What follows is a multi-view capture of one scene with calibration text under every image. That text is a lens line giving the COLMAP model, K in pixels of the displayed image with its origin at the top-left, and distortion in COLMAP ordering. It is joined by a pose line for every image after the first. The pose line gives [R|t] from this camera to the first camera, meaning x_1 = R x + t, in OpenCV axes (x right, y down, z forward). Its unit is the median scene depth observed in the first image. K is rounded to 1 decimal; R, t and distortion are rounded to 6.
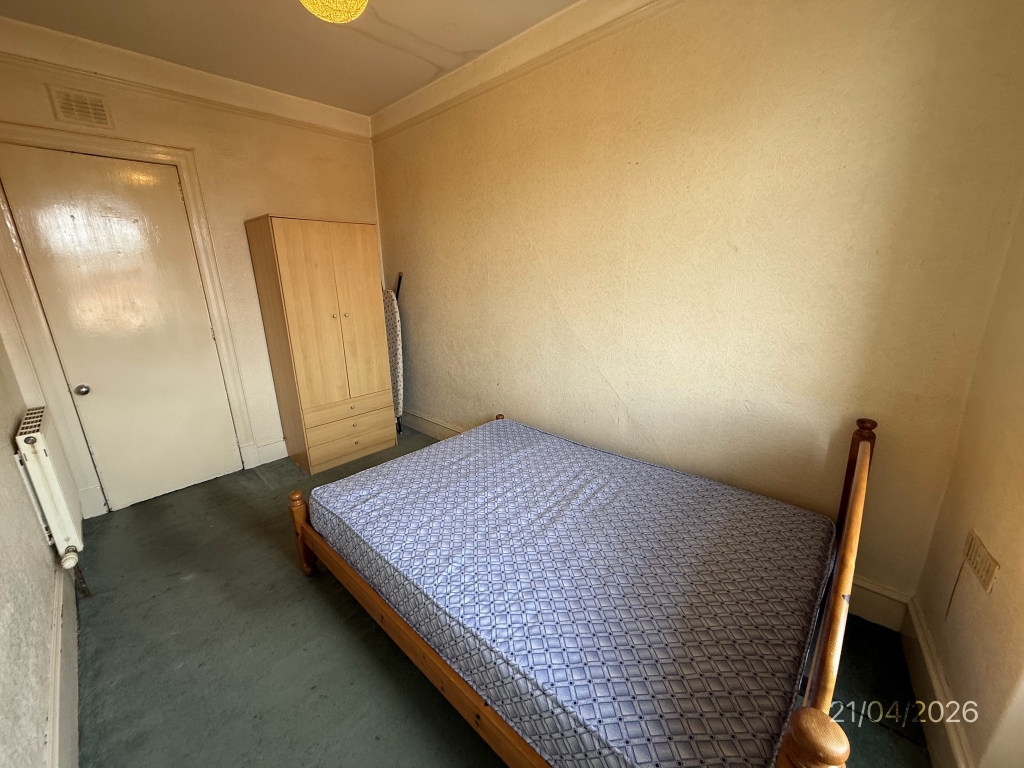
lens RADIAL K [[405.7, 0, 512.0], [0, 405.7, 384.0], [0, 0, 1]] dist [-0.001072, -0.000380]
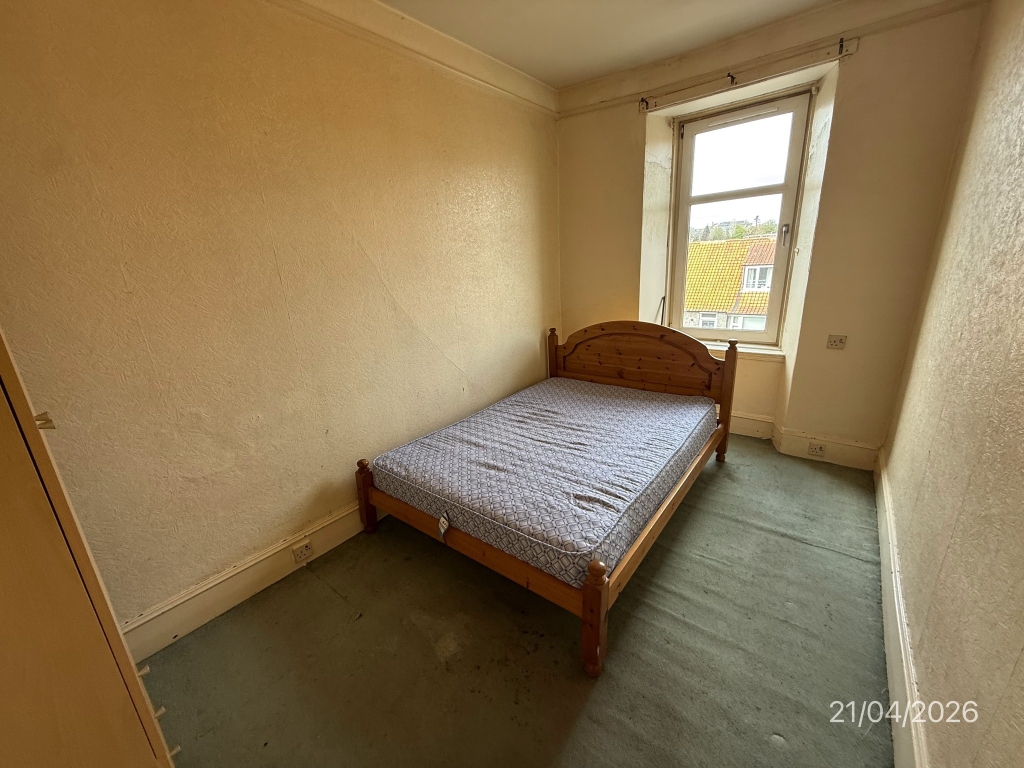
lens RADIAL K [[405.7, 0, 512.0], [0, 405.7, 384.0], [0, 0, 1]] dist [-0.001072, -0.000380]
pose [[-0.070607, -0.255696, 0.964175, -0.897013], [0.327498, 0.907065, 0.264533, -0.195382], [-0.942210, 0.334443, 0.019695, 0.813595]]
